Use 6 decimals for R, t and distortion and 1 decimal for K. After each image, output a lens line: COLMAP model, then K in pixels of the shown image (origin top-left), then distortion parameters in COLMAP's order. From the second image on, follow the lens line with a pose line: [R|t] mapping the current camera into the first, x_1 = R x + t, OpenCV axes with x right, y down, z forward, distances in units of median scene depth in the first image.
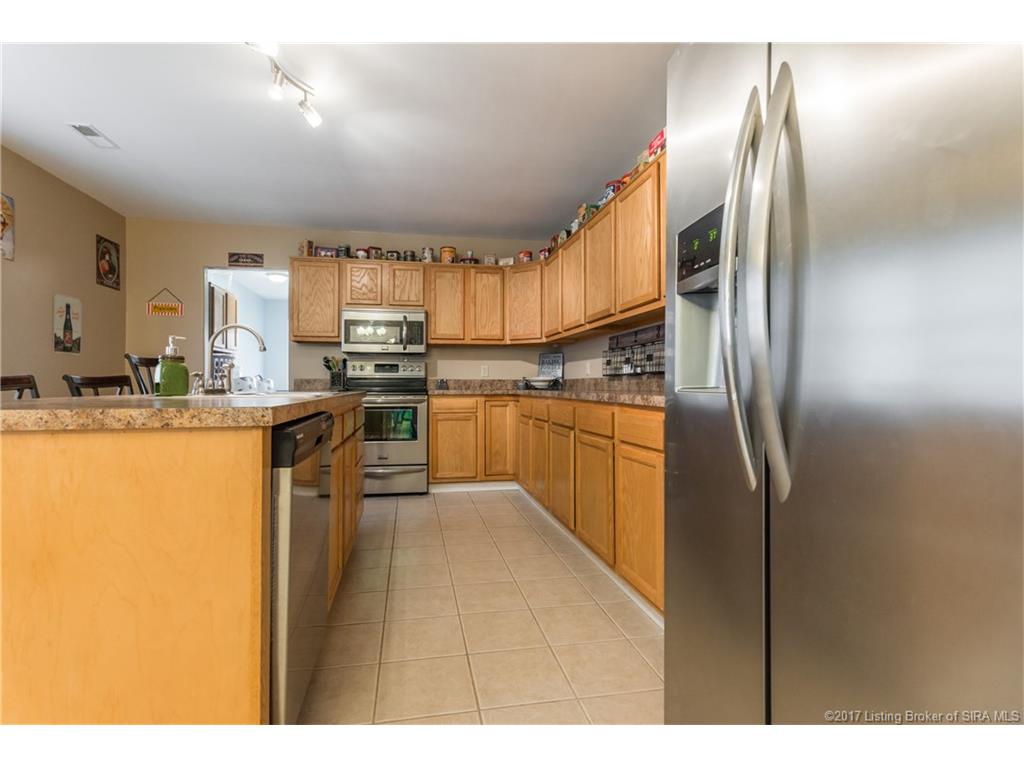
lens RADIAL K [[489.8, 0, 504.1], [0, 489.8, 383.4], [0, 0, 1]] dist [0.014012, 0.000079]
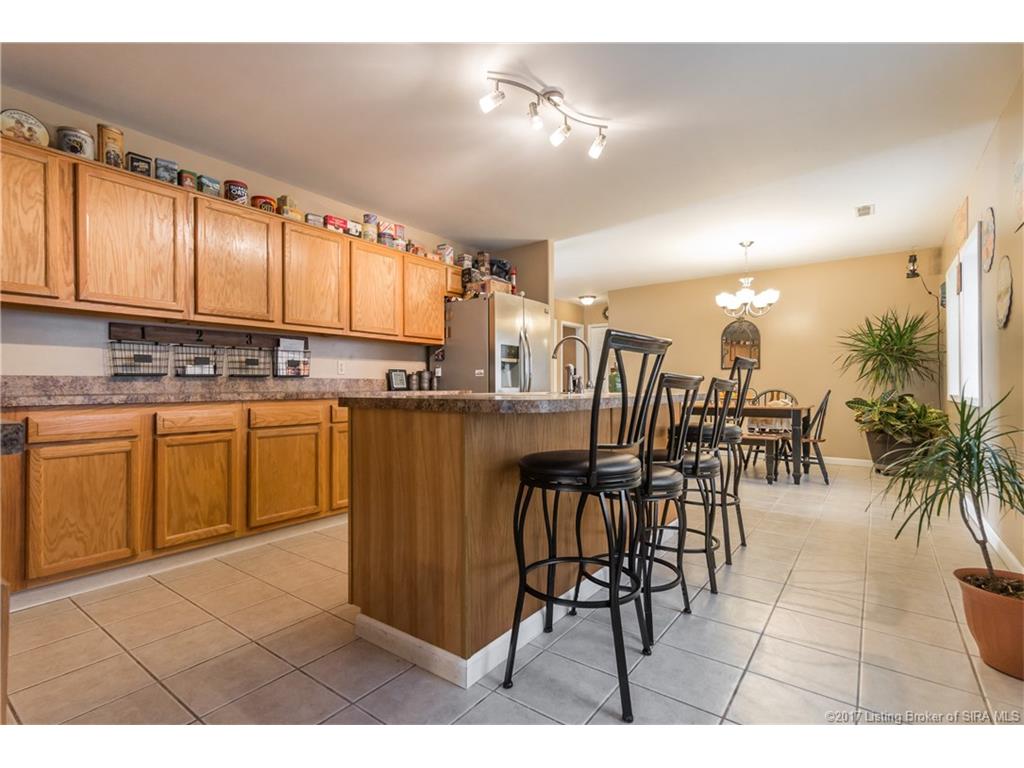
lens RADIAL K [[489.8, 0, 504.1], [0, 489.8, 383.4], [0, 0, 1]] dist [0.014012, 0.000079]
pose [[-0.675398, 0.012134, 0.737353, -0.621463], [0.006432, 0.999924, -0.010564, 0.007777], [-0.737425, -0.002392, -0.675425, 0.910086]]
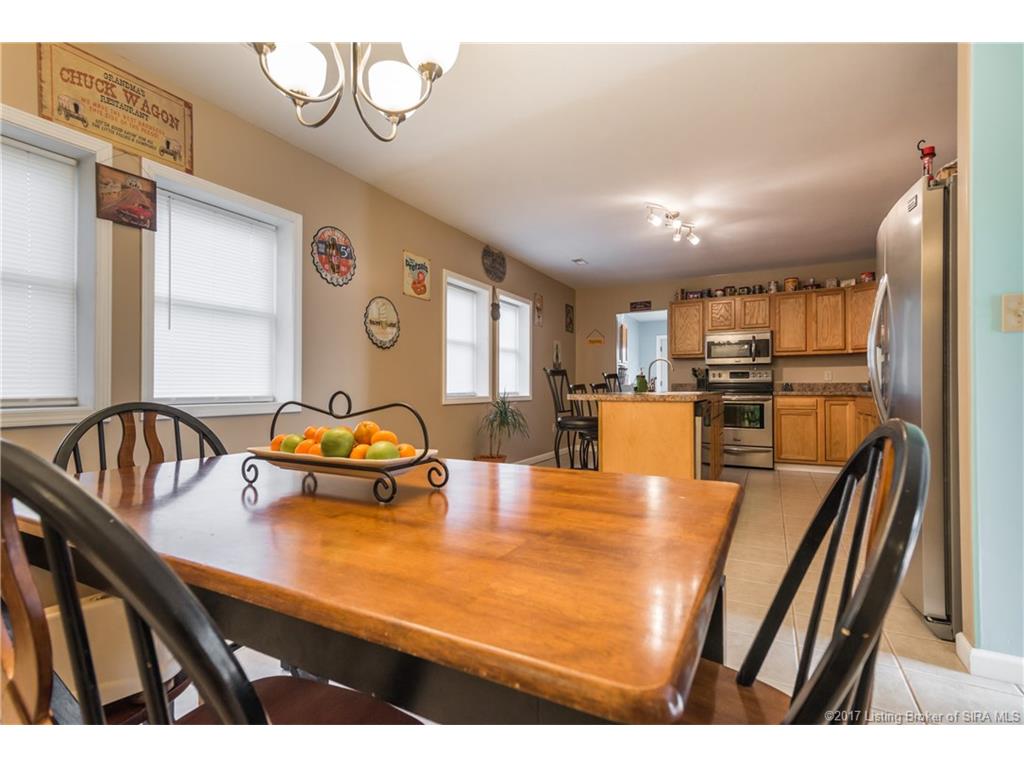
lens RADIAL K [[499.2, 0, 514.2], [0, 499.2, 381.2], [0, 0, 1]] dist [0.023716, -0.000141]
pose [[0.789528, -0.009505, -0.613641, 0.121567], [0.003666, 0.999935, -0.010772, -0.001794], [0.613703, 0.006255, 0.789512, -0.482769]]
